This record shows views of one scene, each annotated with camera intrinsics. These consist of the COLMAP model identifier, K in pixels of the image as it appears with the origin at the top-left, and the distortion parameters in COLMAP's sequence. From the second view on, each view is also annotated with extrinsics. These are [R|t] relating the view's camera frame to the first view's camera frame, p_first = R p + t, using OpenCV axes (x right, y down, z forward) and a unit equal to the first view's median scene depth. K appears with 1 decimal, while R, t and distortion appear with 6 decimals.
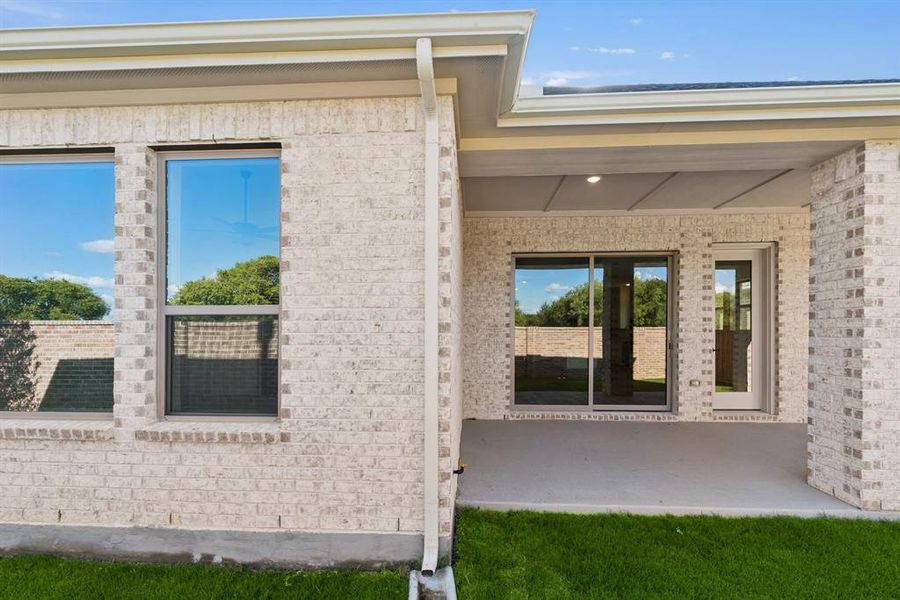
lens RADIAL K [[375.8, 0, 449.9], [0, 375.8, 333.0], [0, 0, 1]] dist [-0.001756, -0.000233]
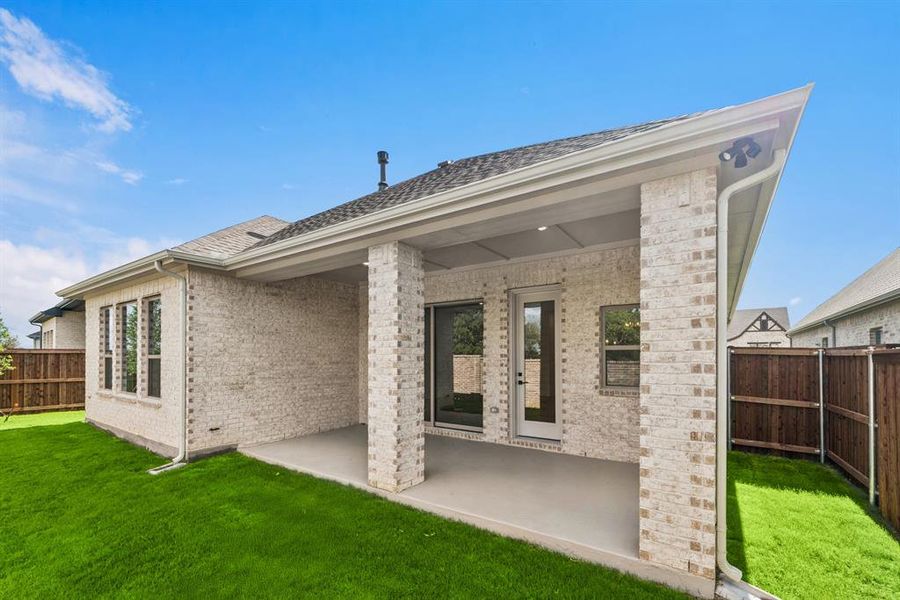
lens RADIAL K [[382.8, 0, 450.3], [0, 382.8, 354.9], [0, 0, 1]] dist [0.000919, 0.000000]
pose [[0.849415, 0.000386, -0.527725, 1.171912], [-0.004917, 0.999962, -0.007182, -0.029421], [0.527702, 0.008695, 0.849385, -0.088243]]
